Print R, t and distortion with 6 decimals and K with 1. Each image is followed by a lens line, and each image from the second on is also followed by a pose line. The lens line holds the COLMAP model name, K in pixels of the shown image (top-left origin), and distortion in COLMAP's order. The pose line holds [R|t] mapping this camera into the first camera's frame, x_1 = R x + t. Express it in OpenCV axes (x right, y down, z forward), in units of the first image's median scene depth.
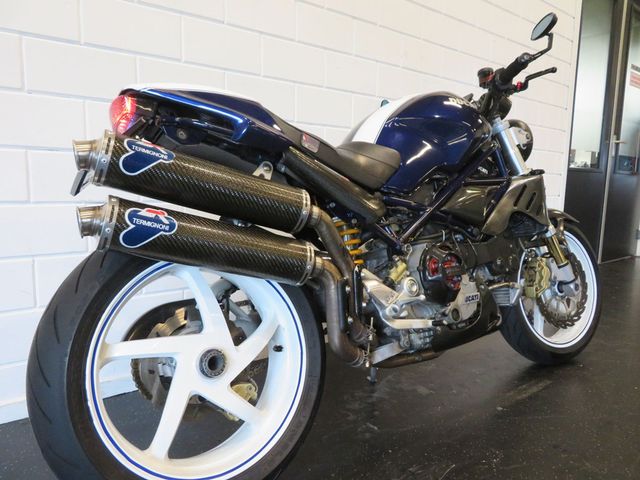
lens RADIAL K [[460.8, 0, 318.8], [0, 460.8, 238.2], [0, 0, 1]] dist [-0.010440, 0.016956]
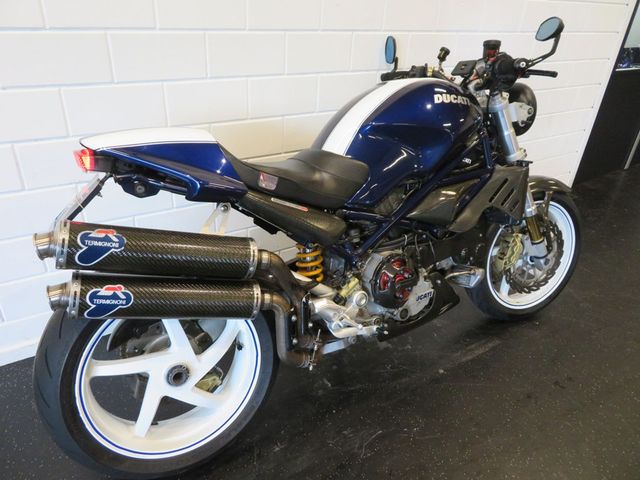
lens RADIAL K [[460.8, 0, 320.2], [0, 460.8, 237.6], [0, 0, 1]] dist [-0.010440, 0.016956]
pose [[0.994678, 0.080988, -0.063696, 0.161156], [-0.052355, 0.929718, 0.364531, -0.437316], [0.088742, -0.359256, 0.929010, 0.003365]]
